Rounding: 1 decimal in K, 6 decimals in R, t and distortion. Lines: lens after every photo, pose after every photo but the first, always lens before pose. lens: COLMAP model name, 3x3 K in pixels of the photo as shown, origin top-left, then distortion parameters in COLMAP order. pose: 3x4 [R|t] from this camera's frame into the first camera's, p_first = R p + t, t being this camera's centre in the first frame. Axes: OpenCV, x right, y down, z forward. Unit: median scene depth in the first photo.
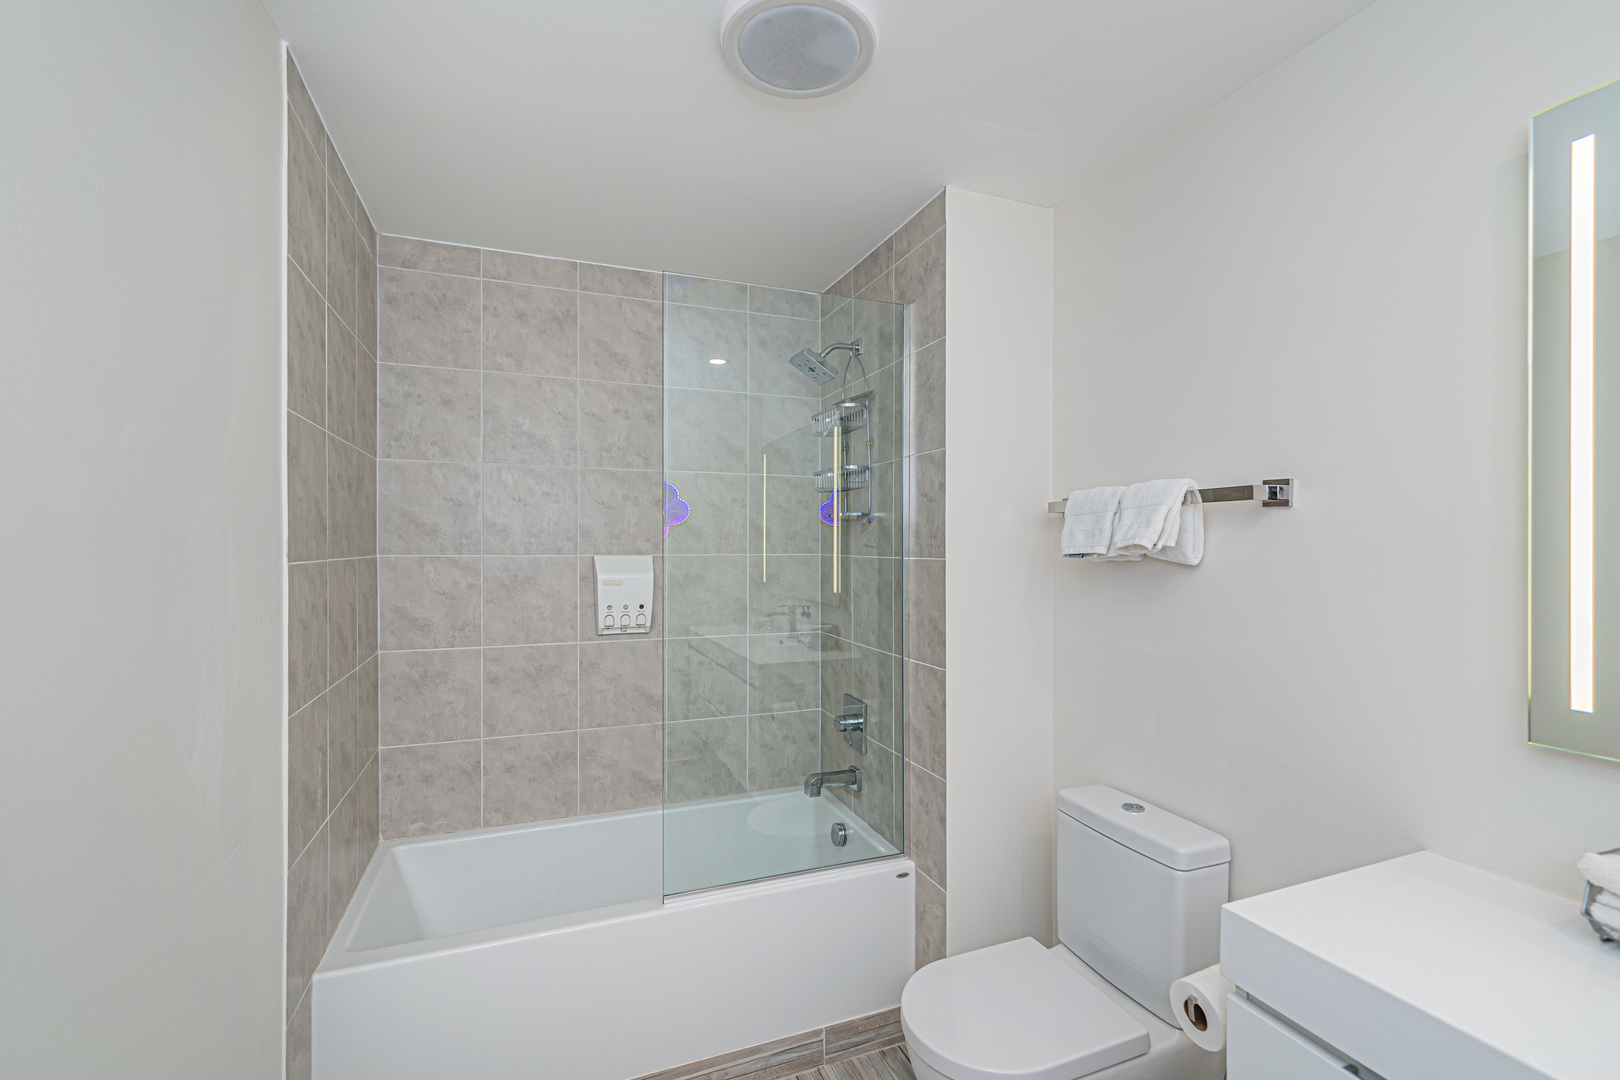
lens RADIAL K [[694.8, 0, 806.1], [0, 694.8, 545.3], [0, 0, 1]] dist [0.001167, 0.000112]
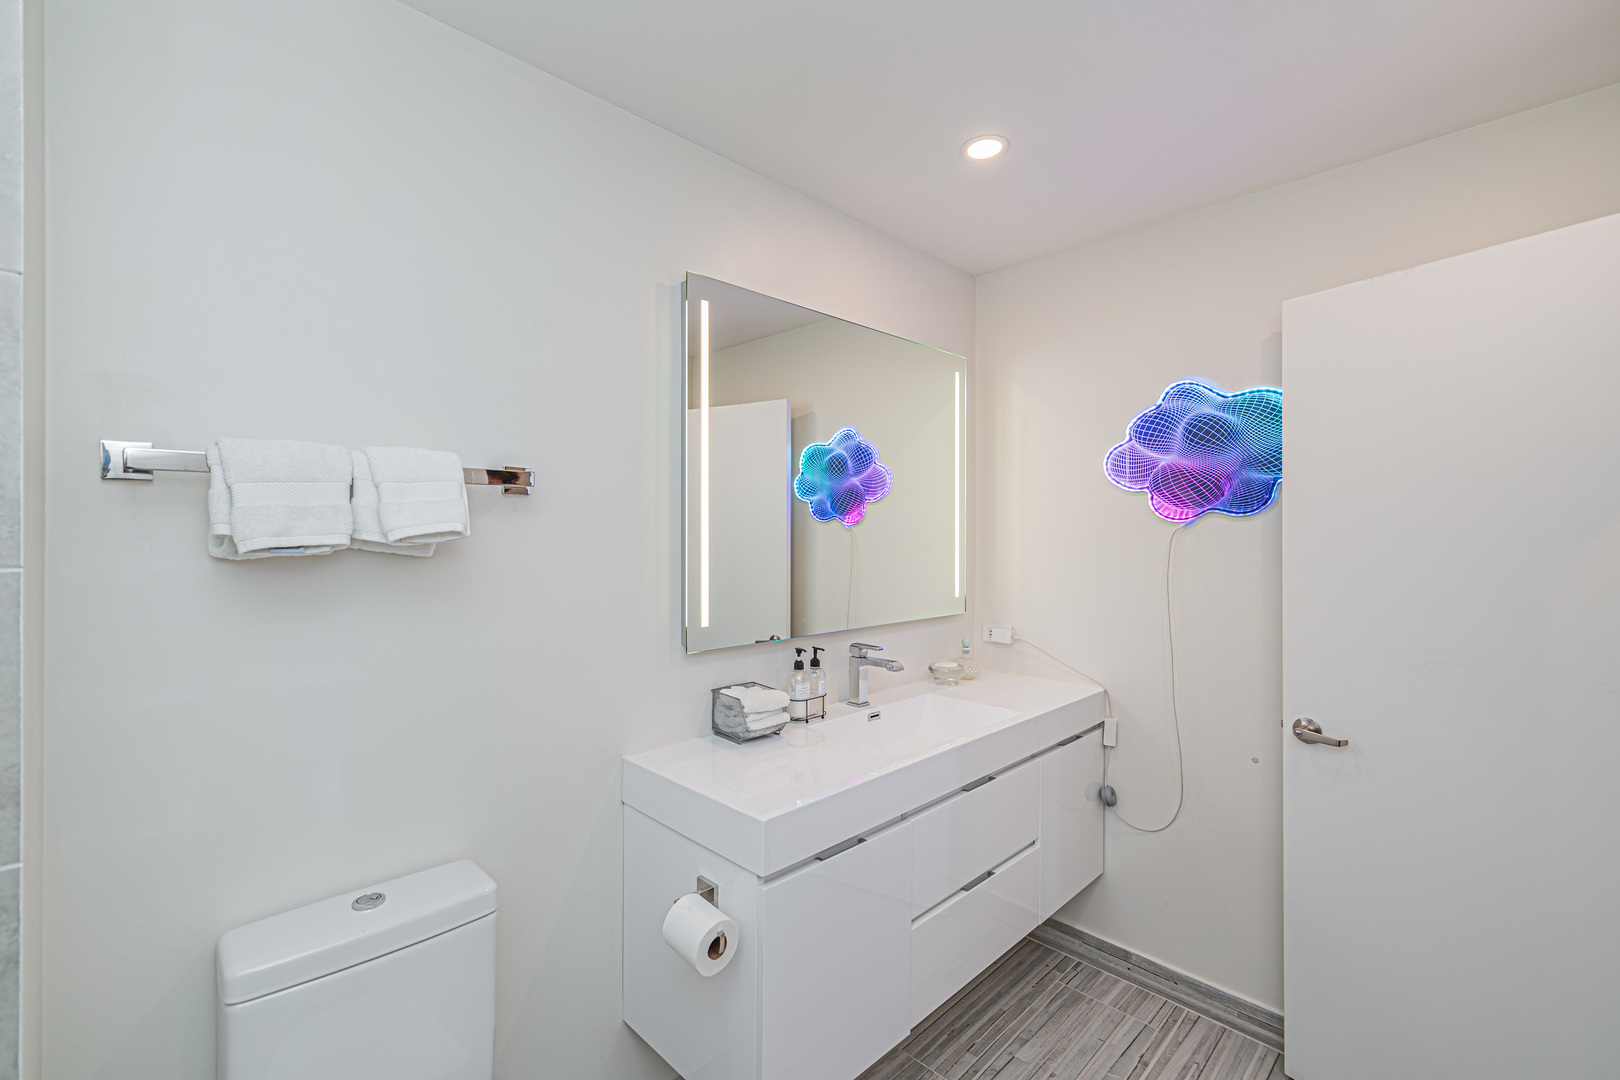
lens RADIAL K [[694.8, 0, 805.8], [0, 694.8, 531.8], [0, 0, 1]] dist [0.001167, 0.000112]
pose [[-0.386932, 0.001597, 0.922107, -0.392434], [0.000618, 0.999999, -0.001472, 0.000260], [-0.922108, 0.000001, -0.386932, 0.948596]]
